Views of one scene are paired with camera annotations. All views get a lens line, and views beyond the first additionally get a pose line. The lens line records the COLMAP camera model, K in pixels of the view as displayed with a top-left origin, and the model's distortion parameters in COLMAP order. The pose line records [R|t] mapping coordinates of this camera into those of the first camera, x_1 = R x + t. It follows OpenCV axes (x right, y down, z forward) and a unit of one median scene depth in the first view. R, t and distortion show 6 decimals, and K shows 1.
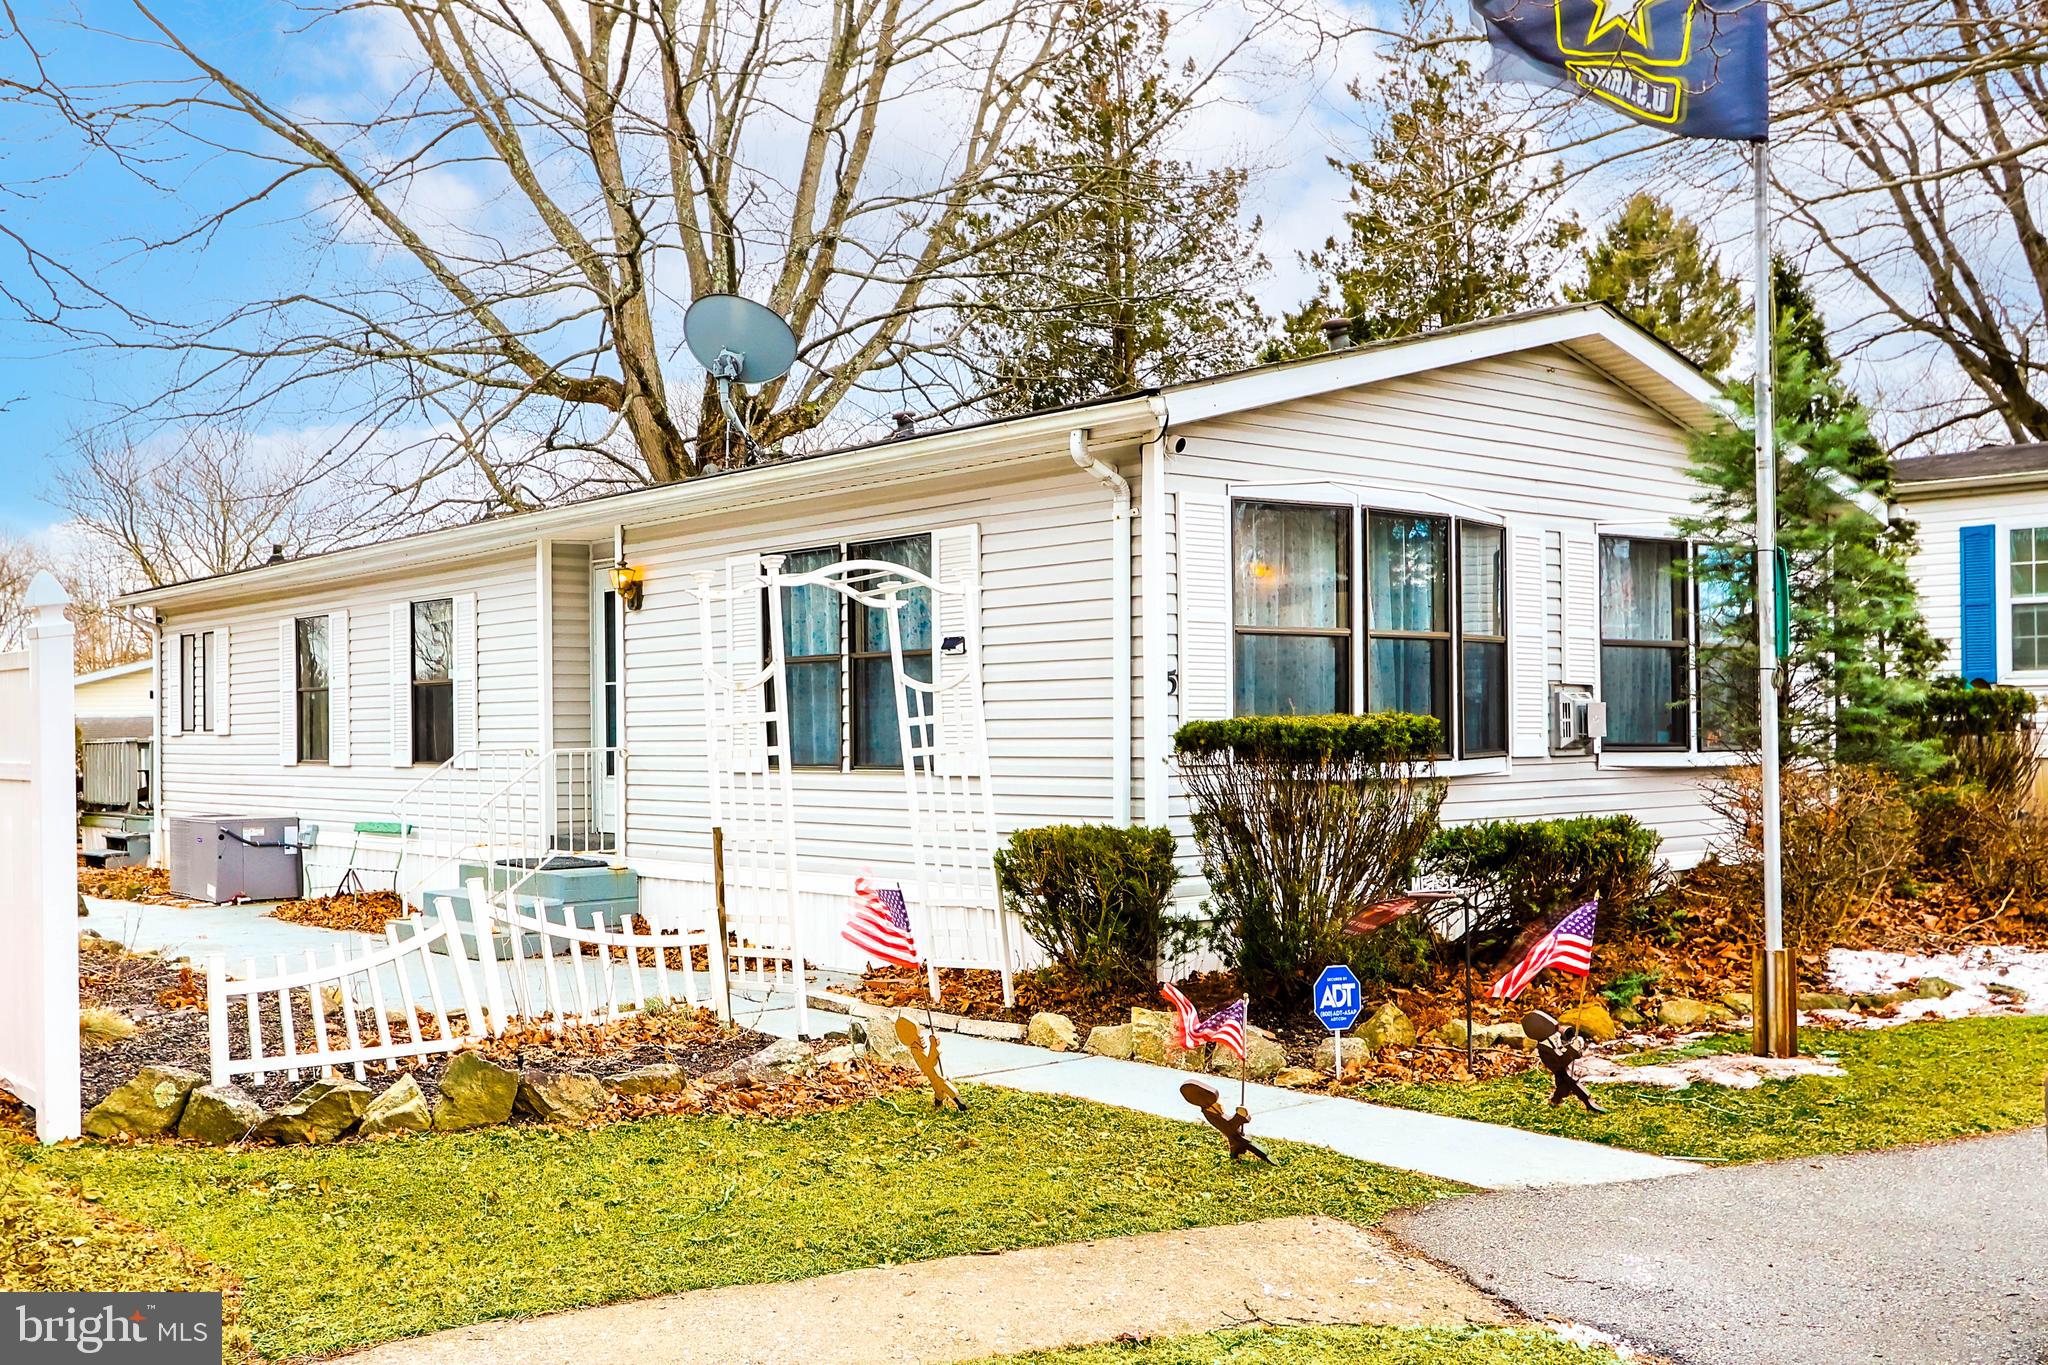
lens RADIAL K [[2381.8, 0, 1022.2], [0, 2381.8, 689.8], [0, 0, 1]] dist [-0.043966, 0.200538]
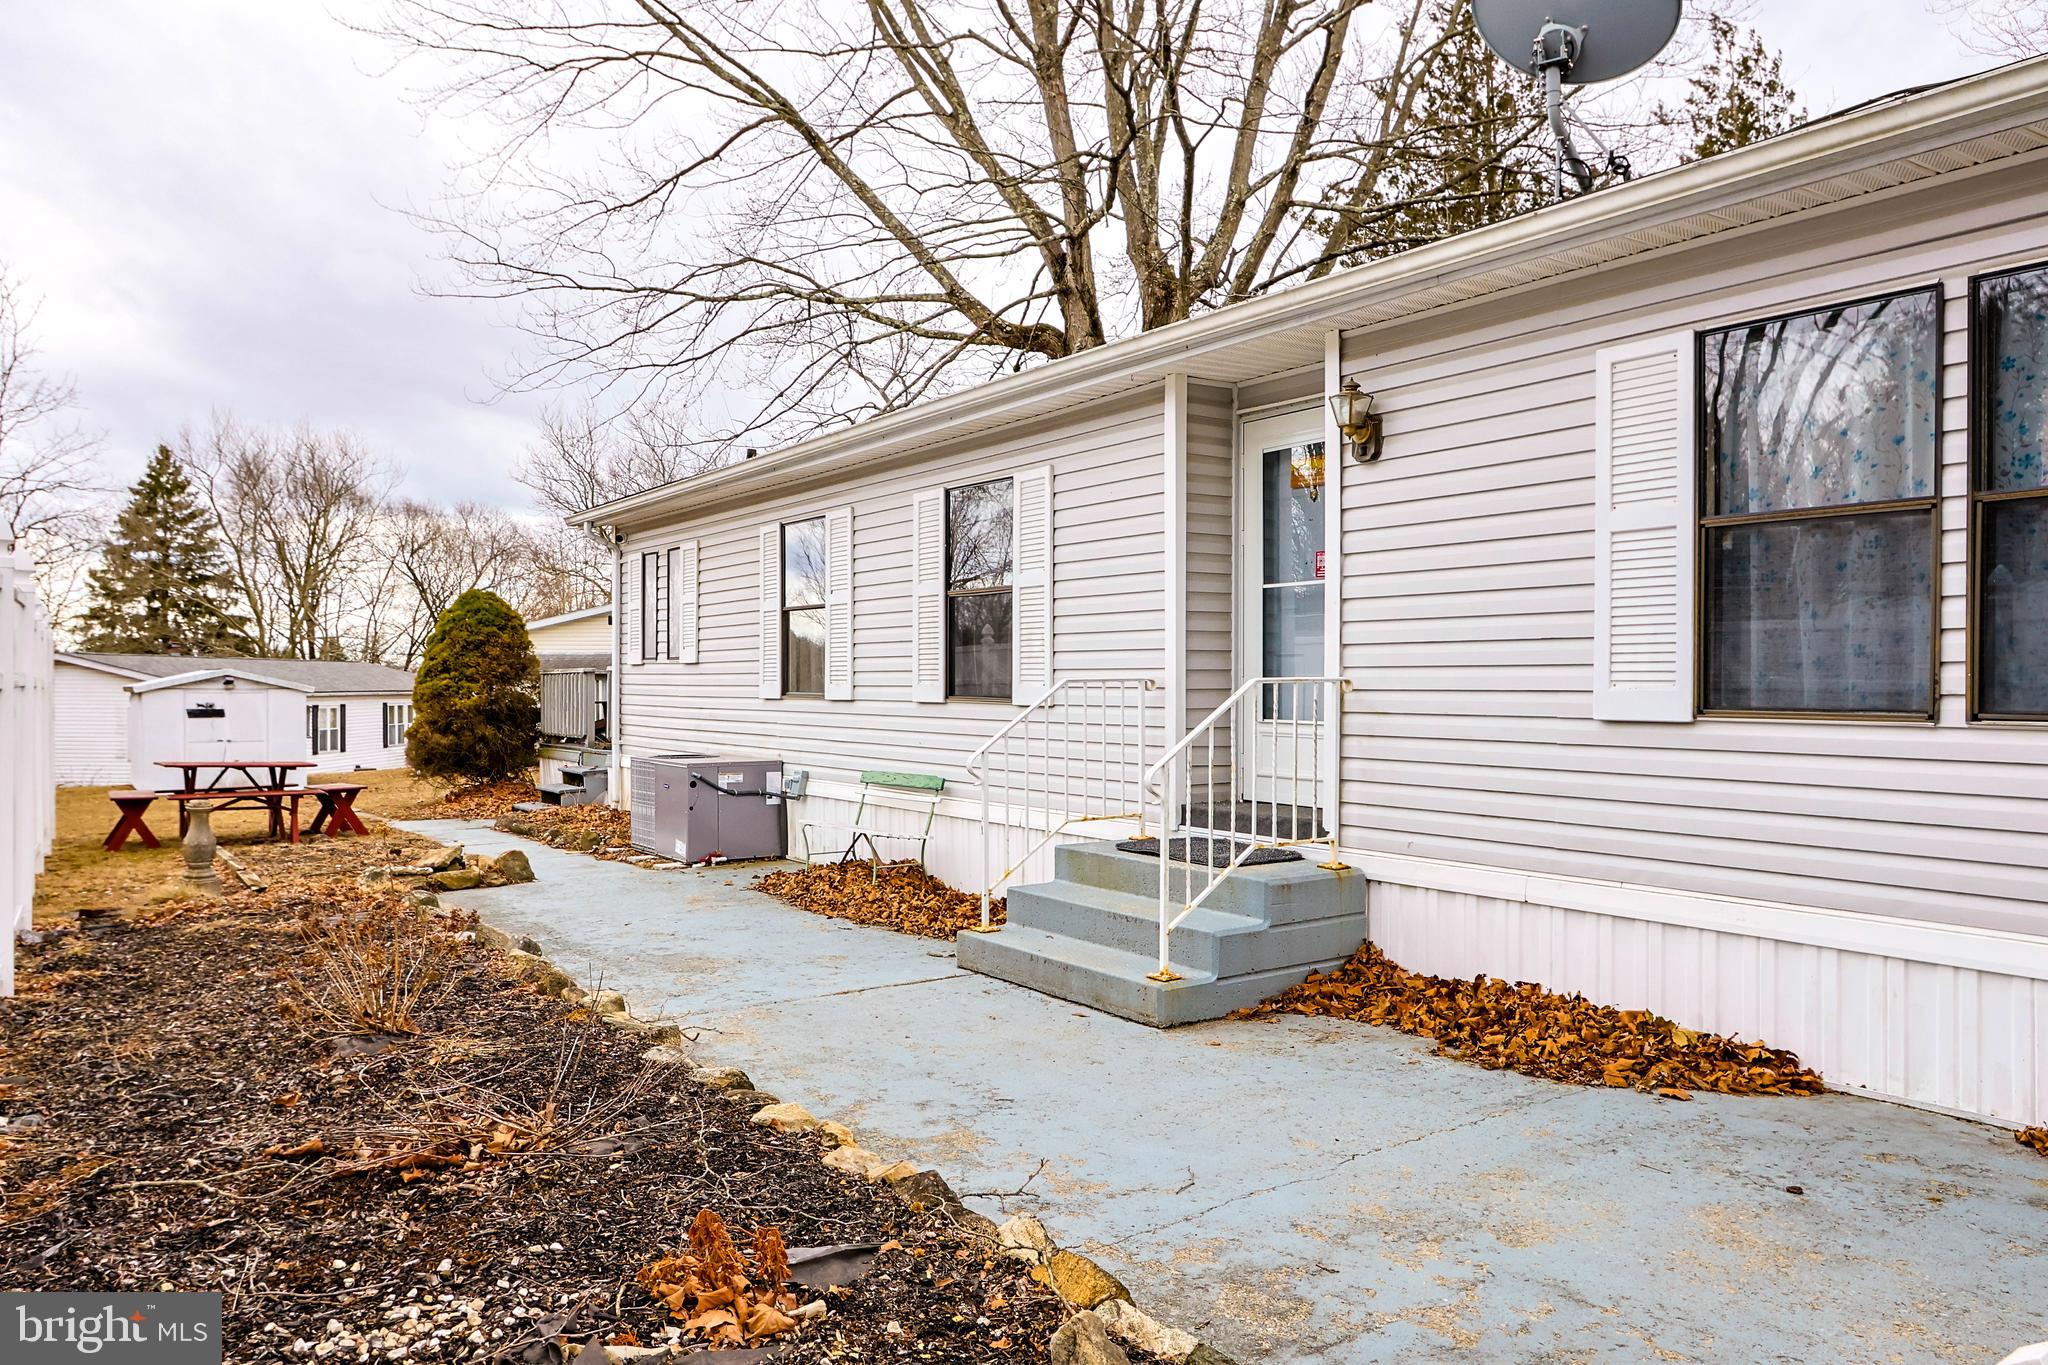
lens RADIAL K [[1347.7, 0, 1022.6], [0, 1347.7, 686.2], [0, 0, 1]] dist [-0.003119, 0.003178]
pose [[0.998652, 0.012575, -0.050367, -0.190539], [-0.011657, 0.999761, 0.018480, 0.017002], [0.050587, -0.017868, 0.998560, 0.514277]]
